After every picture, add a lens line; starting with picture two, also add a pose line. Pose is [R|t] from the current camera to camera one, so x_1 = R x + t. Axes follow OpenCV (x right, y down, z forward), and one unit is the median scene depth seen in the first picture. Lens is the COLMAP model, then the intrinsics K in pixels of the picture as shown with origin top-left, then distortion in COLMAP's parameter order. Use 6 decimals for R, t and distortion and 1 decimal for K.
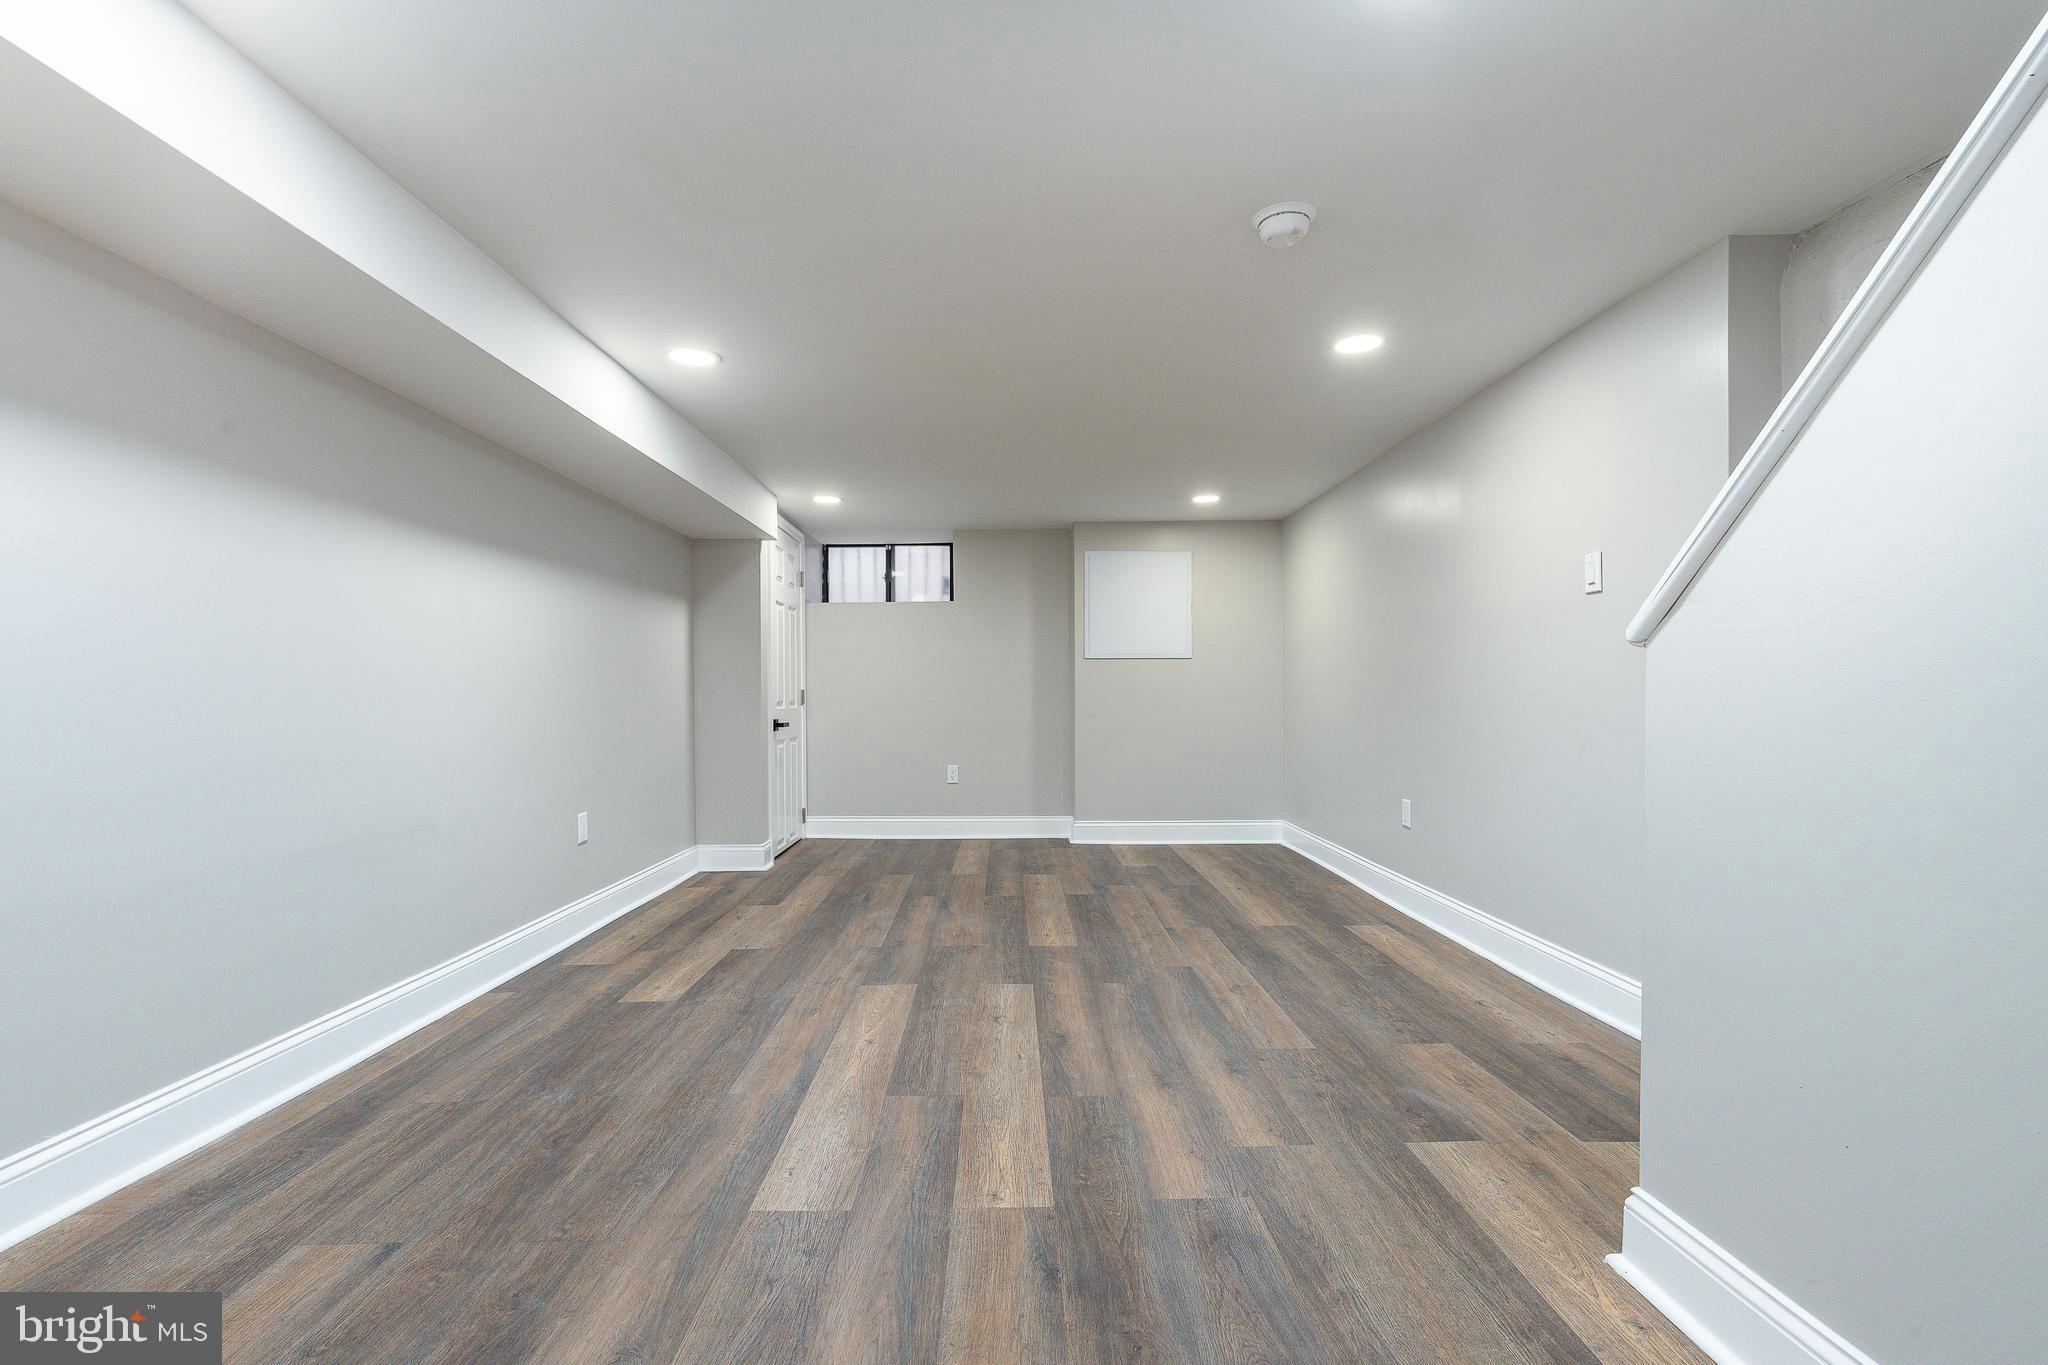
lens RADIAL K [[922.0, 0, 1021.5], [0, 922.0, 690.1], [0, 0, 1]] dist [0.003572, -0.000091]
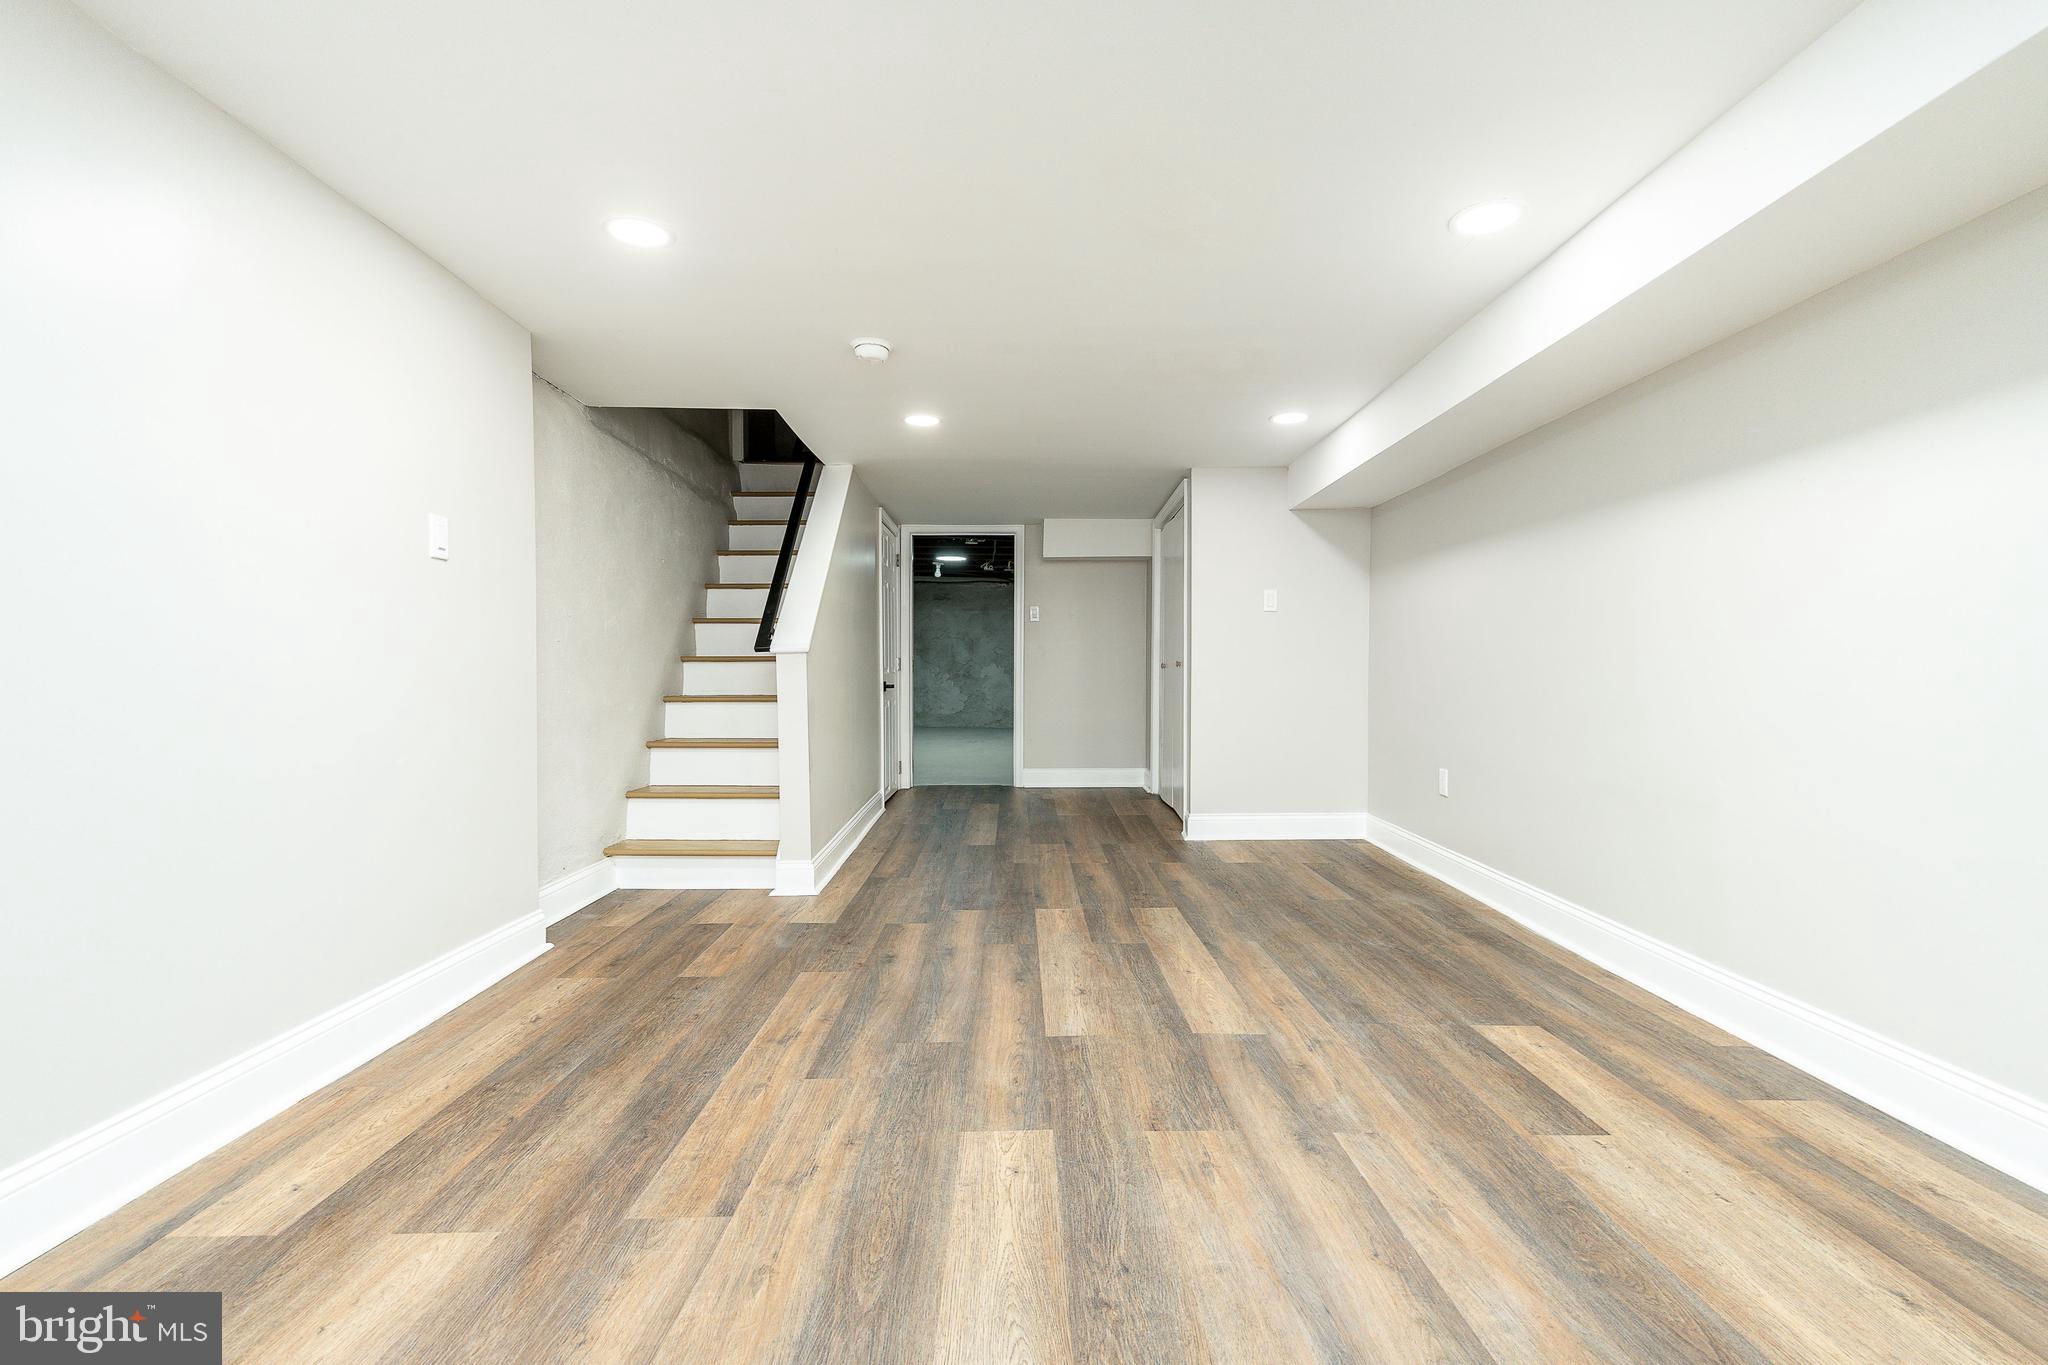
lens RADIAL K [[922.0, 0, 1022.6], [0, 922.0, 681.5], [0, 0, 1]] dist [0.003572, -0.000091]
pose [[-0.999928, 0.006060, 0.010324, 0.023065], [0.006052, 0.999981, -0.000864, 0.021211], [-0.010329, -0.000802, -0.999946, 1.870756]]
